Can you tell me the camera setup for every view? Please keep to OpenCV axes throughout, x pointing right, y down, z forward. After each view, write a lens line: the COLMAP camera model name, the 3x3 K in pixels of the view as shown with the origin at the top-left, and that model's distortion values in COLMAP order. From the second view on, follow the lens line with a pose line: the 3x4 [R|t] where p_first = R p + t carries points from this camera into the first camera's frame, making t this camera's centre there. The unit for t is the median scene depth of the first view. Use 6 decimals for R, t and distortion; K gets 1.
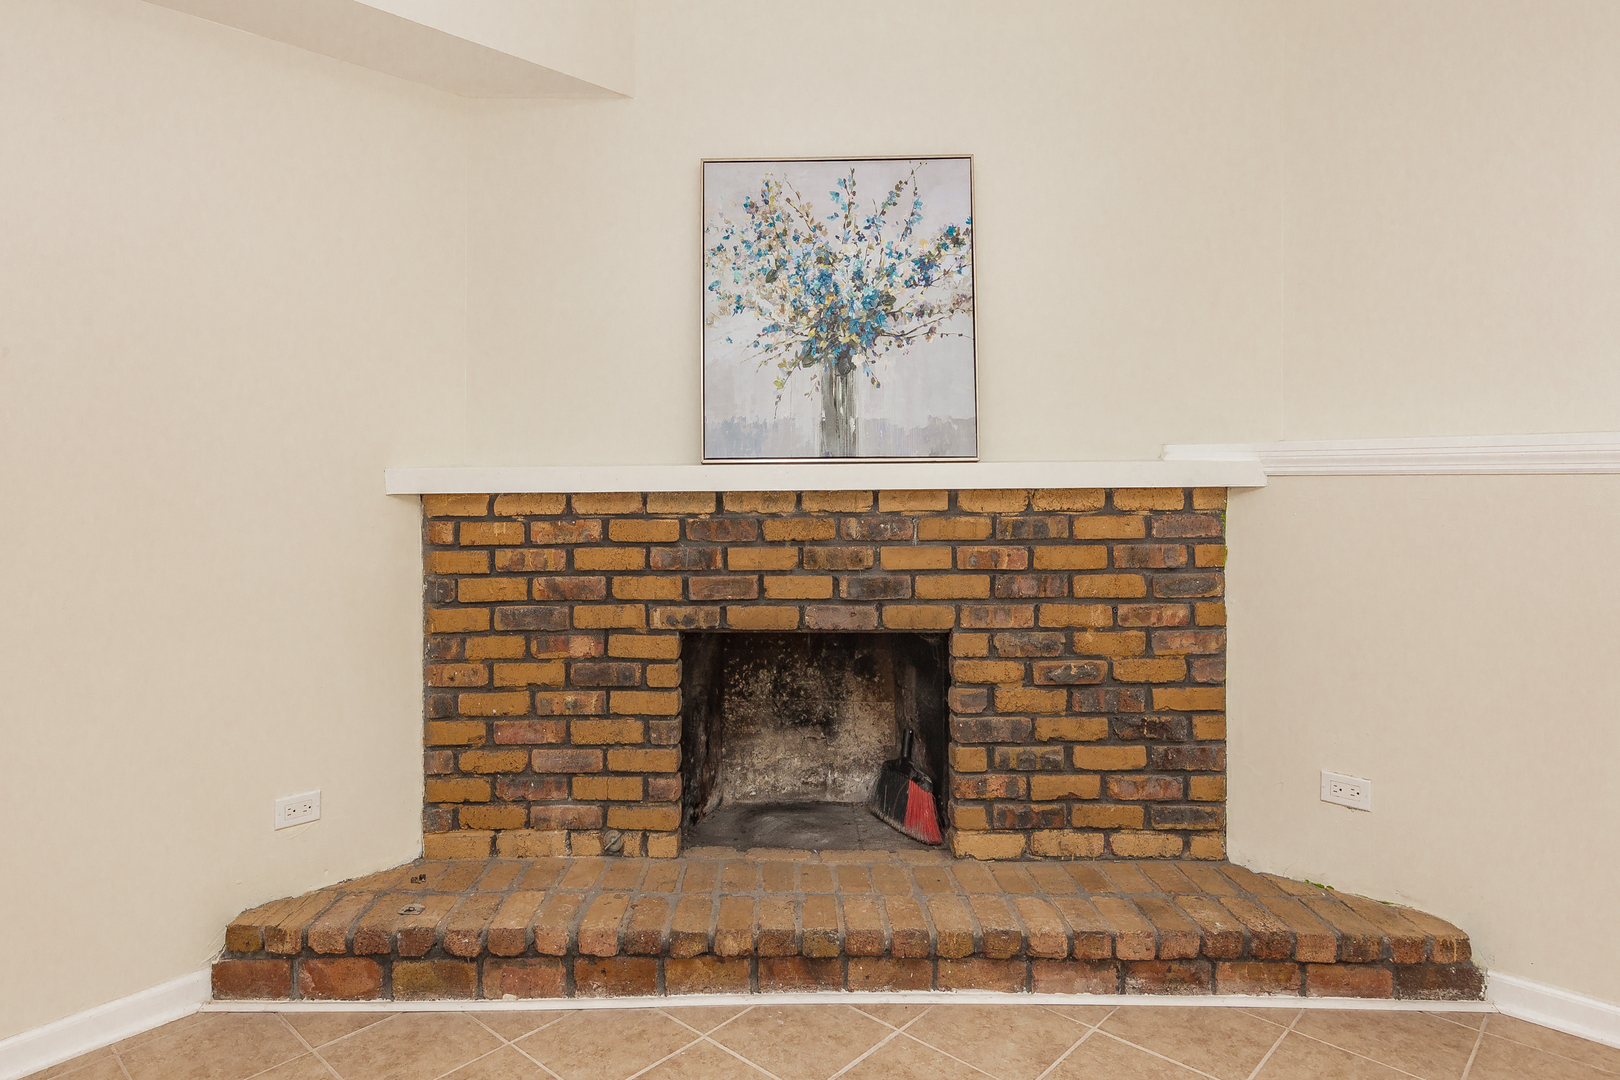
lens RADIAL K [[905.1, 0, 808.0], [0, 905.1, 466.6], [0, 0, 1]] dist [0.000966, 0.000113]
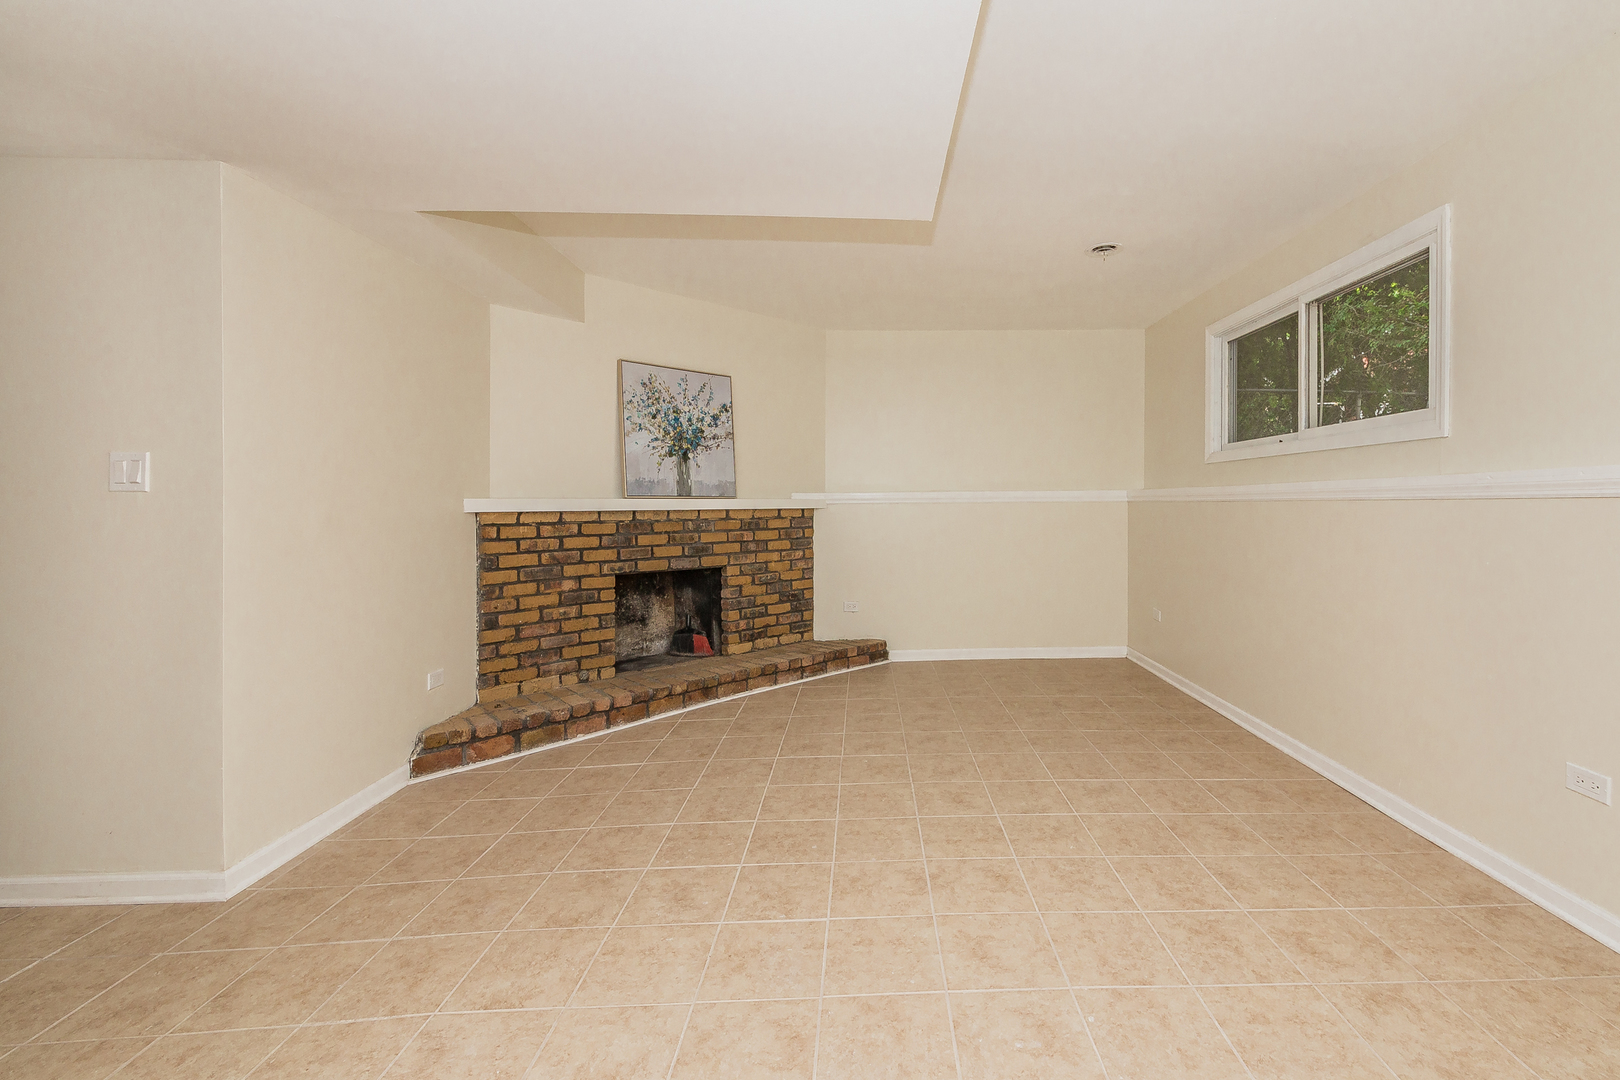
lens RADIAL K [[602.1, 0, 814.5], [0, 602.1, 498.1], [0, 0, 1]] dist [0.001053, 0.000239]
pose [[0.772435, 0.011186, 0.634995, -0.702990], [-0.006640, 0.999932, -0.009537, 0.007661], [-0.635059, 0.003150, 0.772457, -0.438149]]
